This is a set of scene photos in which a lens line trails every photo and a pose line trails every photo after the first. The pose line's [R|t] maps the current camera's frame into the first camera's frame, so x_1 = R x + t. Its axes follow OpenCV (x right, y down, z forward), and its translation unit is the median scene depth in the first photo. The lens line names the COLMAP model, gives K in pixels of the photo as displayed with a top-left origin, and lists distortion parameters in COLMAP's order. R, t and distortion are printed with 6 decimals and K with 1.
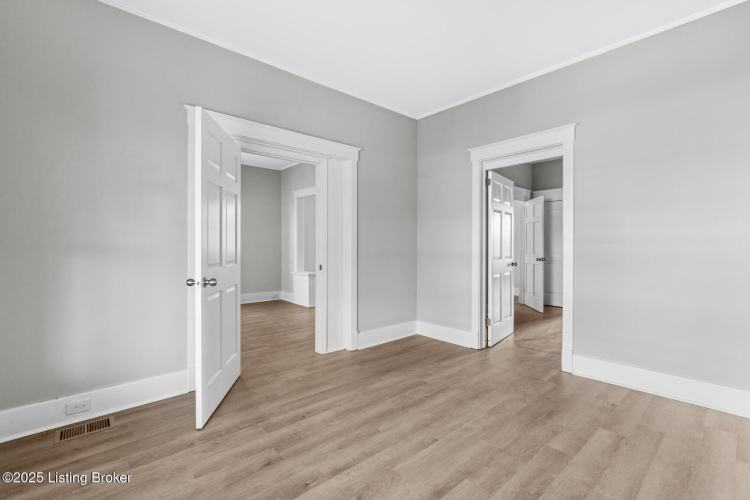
lens RADIAL K [[337.3, 0, 375.0], [0, 337.3, 250.0], [0, 0, 1]] dist [-0.001337, 0.000040]
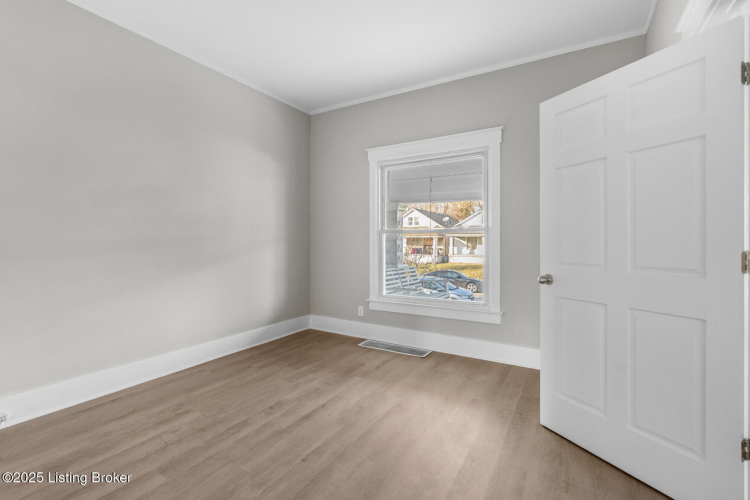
lens RADIAL K [[337.3, 0, 375.0], [0, 337.3, 250.0], [0, 0, 1]] dist [-0.001337, 0.000040]
pose [[-0.953608, 0.002875, -0.301037, 0.294934], [-0.002418, 0.999849, 0.017209, 0.000004], [0.301041, 0.017139, -0.953457, 2.084308]]
